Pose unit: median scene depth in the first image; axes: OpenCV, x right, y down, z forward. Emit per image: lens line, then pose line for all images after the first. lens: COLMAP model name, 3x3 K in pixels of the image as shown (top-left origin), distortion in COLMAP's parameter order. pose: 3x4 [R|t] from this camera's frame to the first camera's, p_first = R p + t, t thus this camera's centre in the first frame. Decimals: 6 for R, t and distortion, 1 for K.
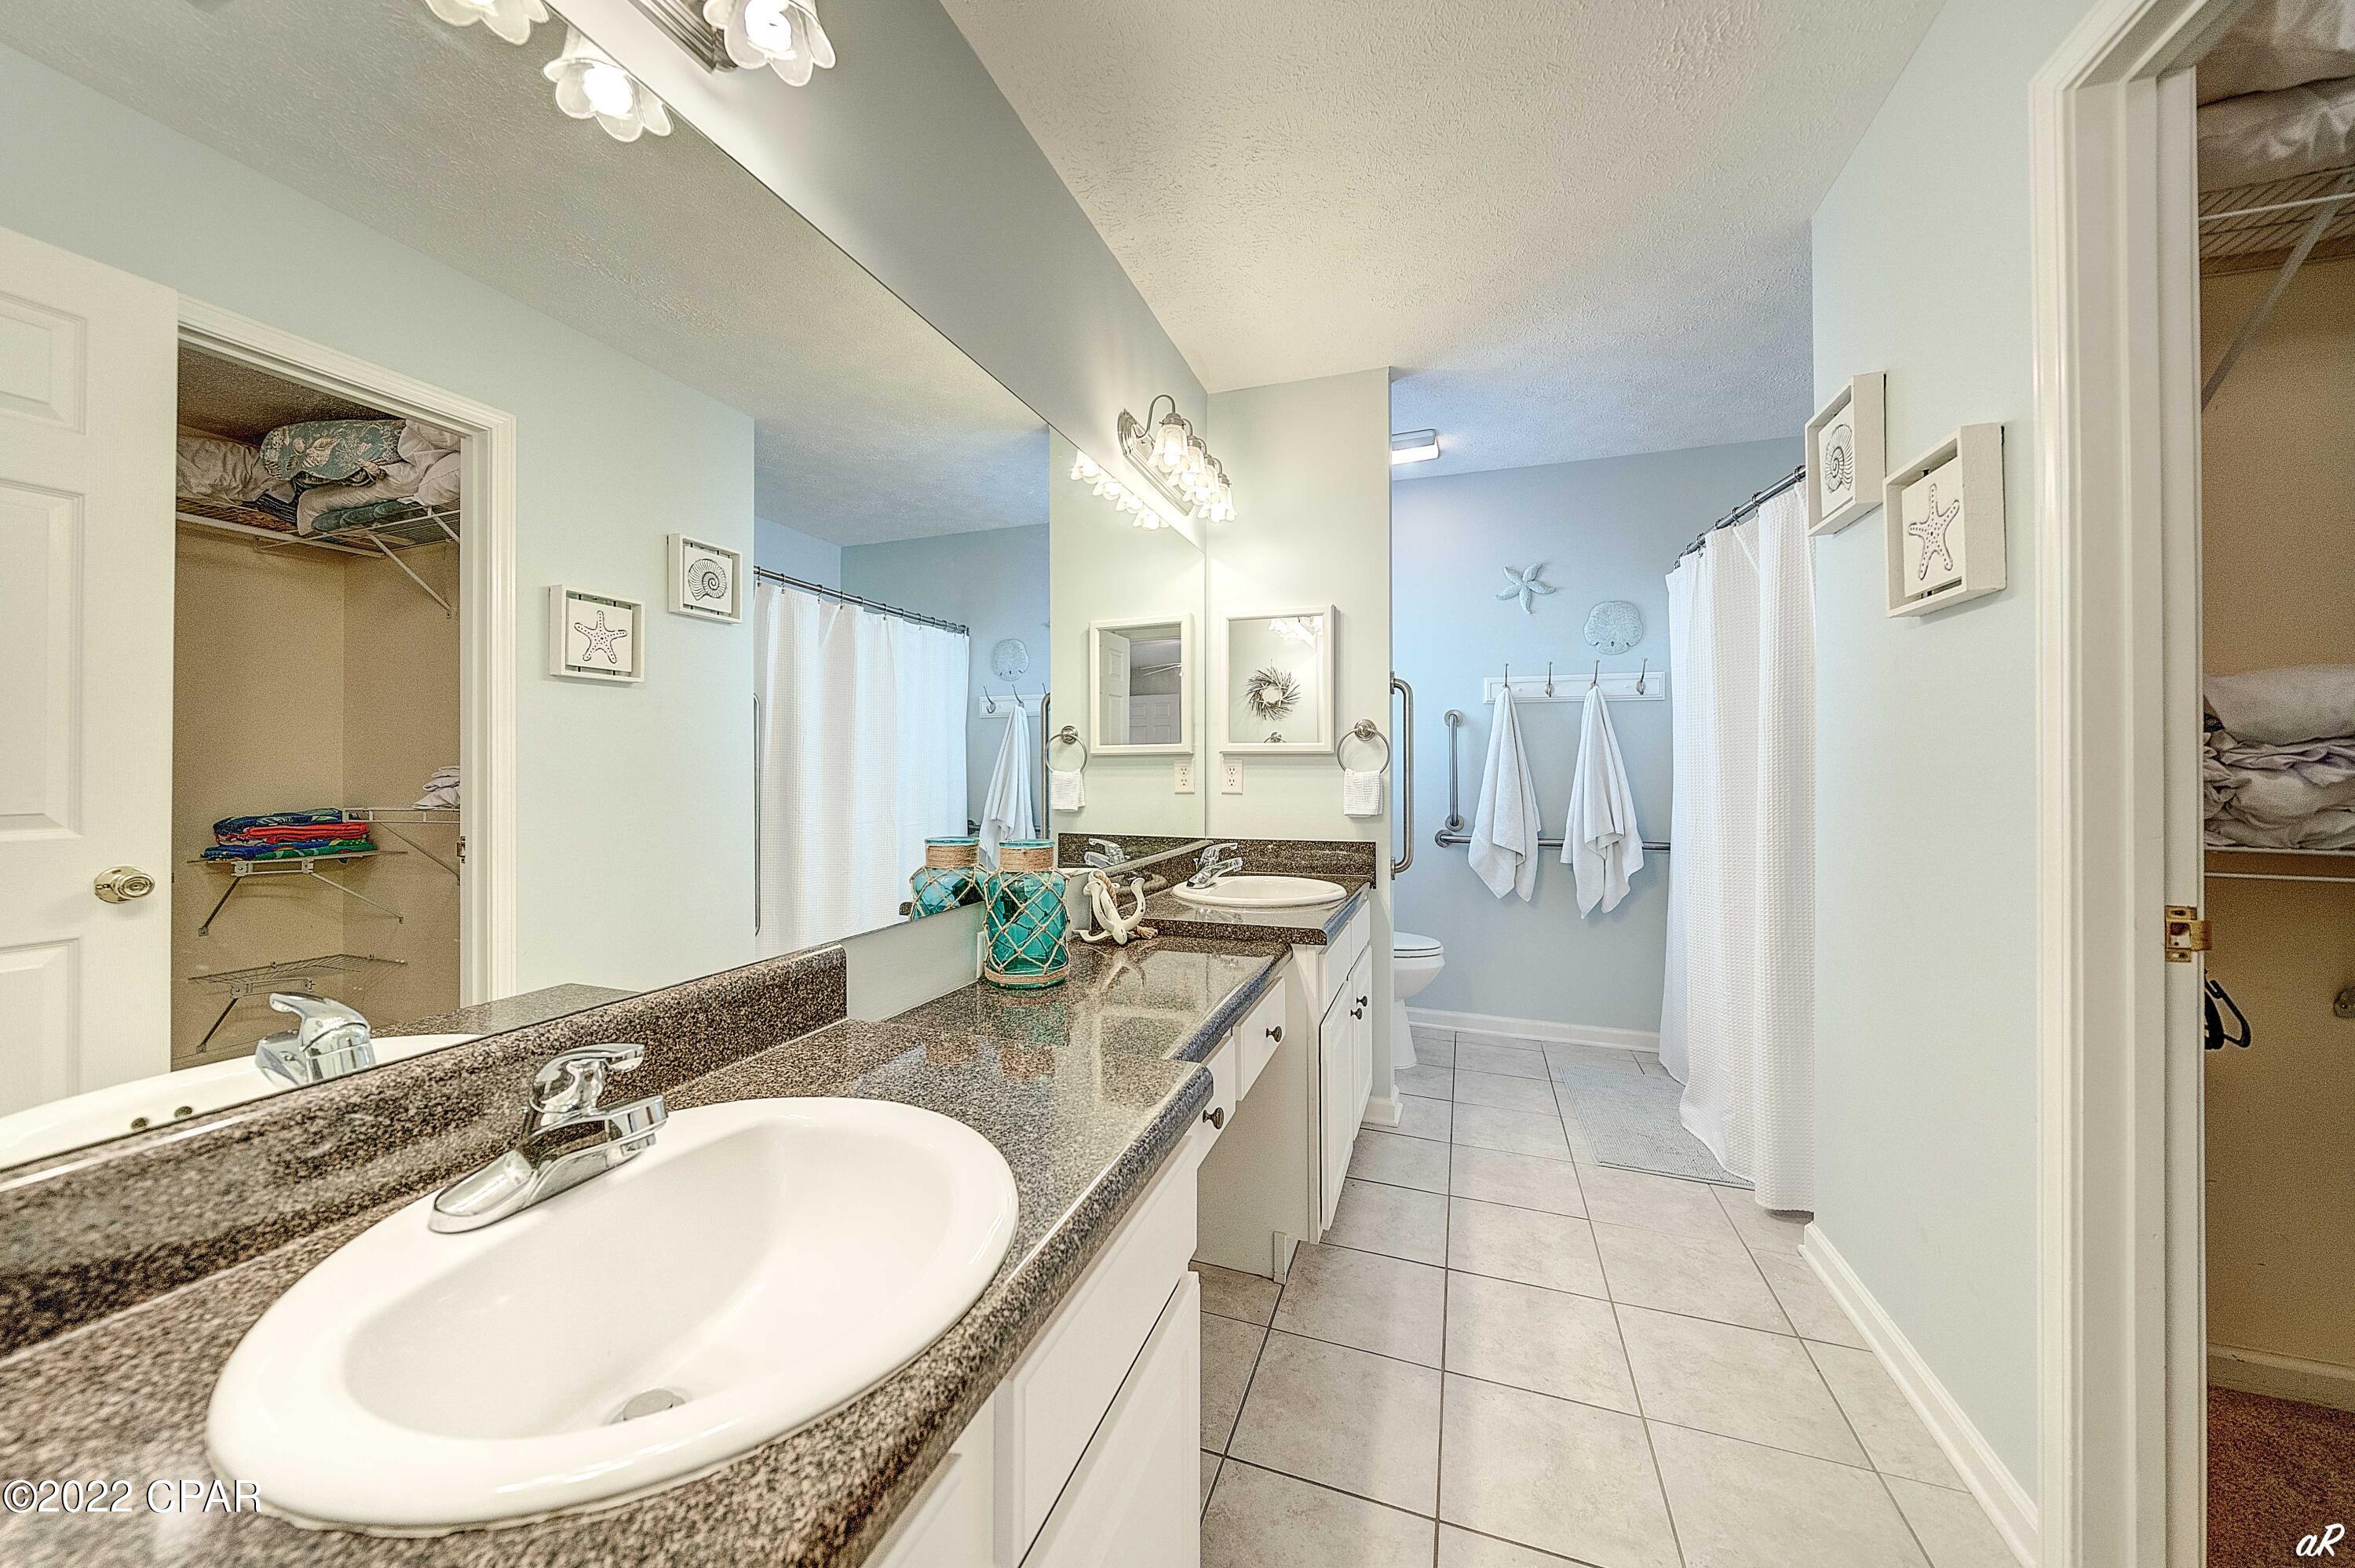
lens RADIAL K [[835.7, 0, 1167.9], [0, 835.7, 769.5], [0, 0, 1]] dist [-0.003163, -0.000285]
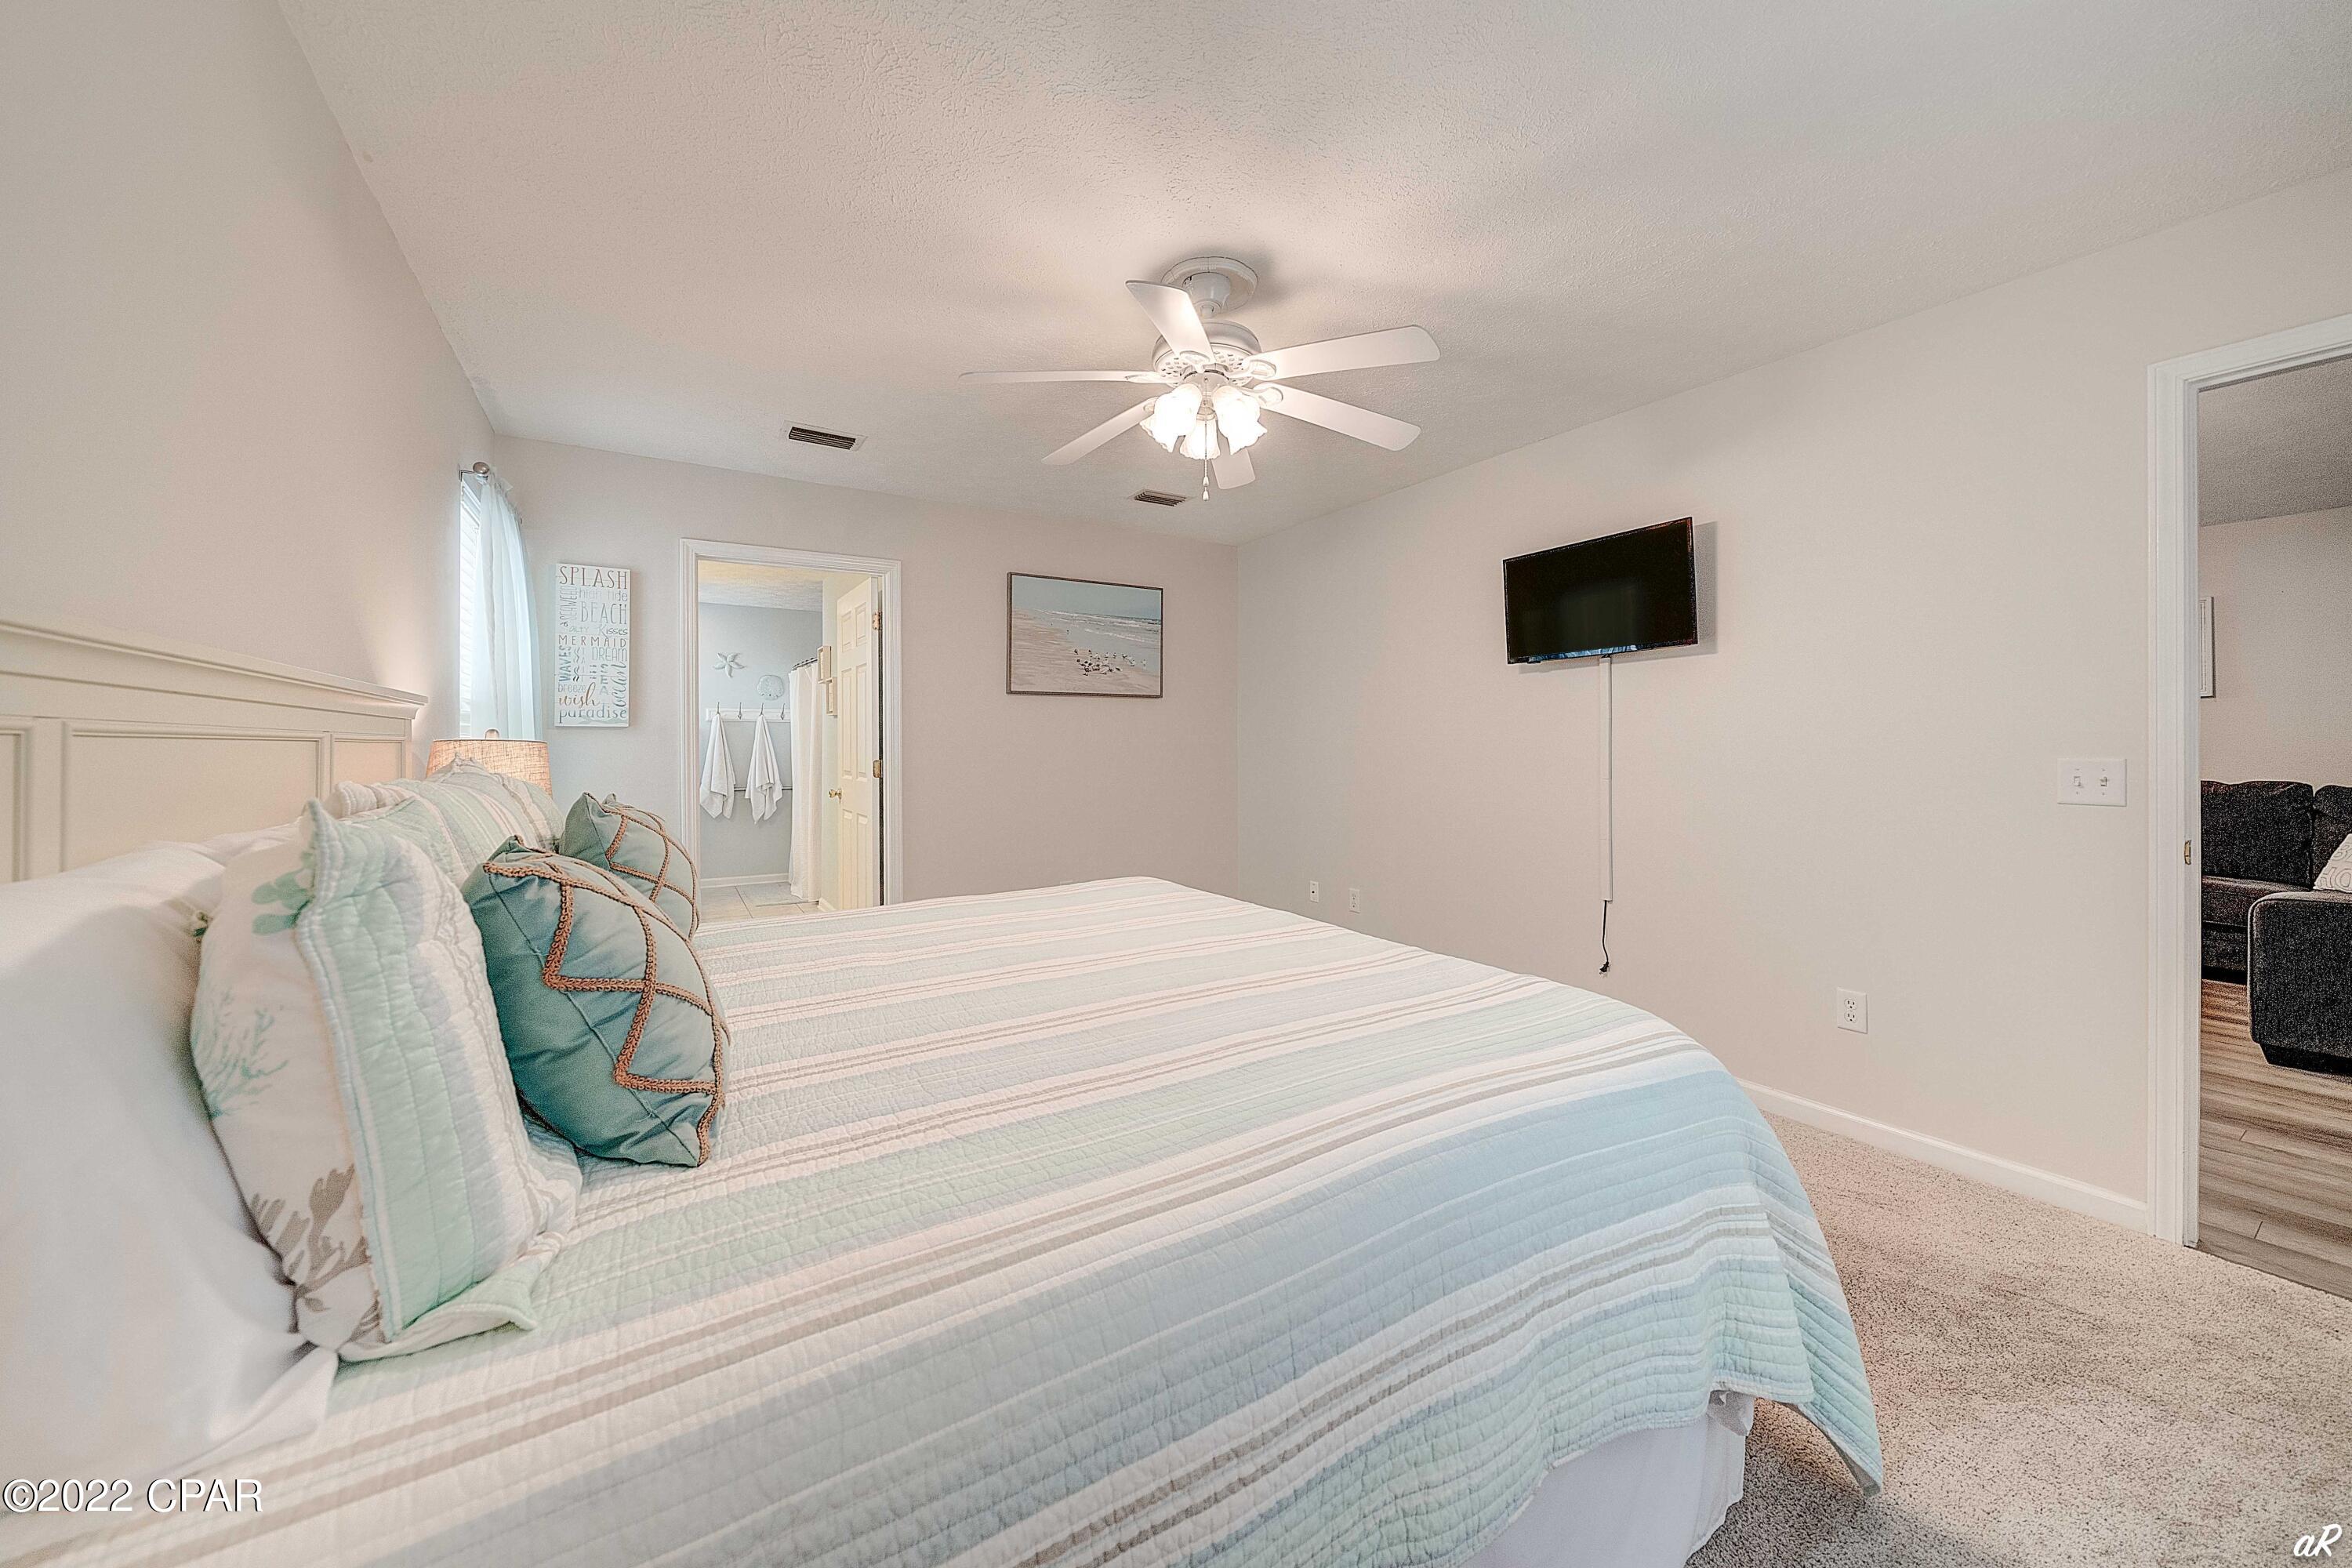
lens RADIAL K [[834.8, 0, 1145.1], [0, 834.8, 744.2], [0, 0, 1]] dist [-0.003163, -0.000285]
pose [[0.634330, 0.005226, 0.773045, -0.518755], [-0.003904, 0.999986, -0.003556, -0.022286], [-0.773052, -0.000762, 0.634342, -1.119849]]
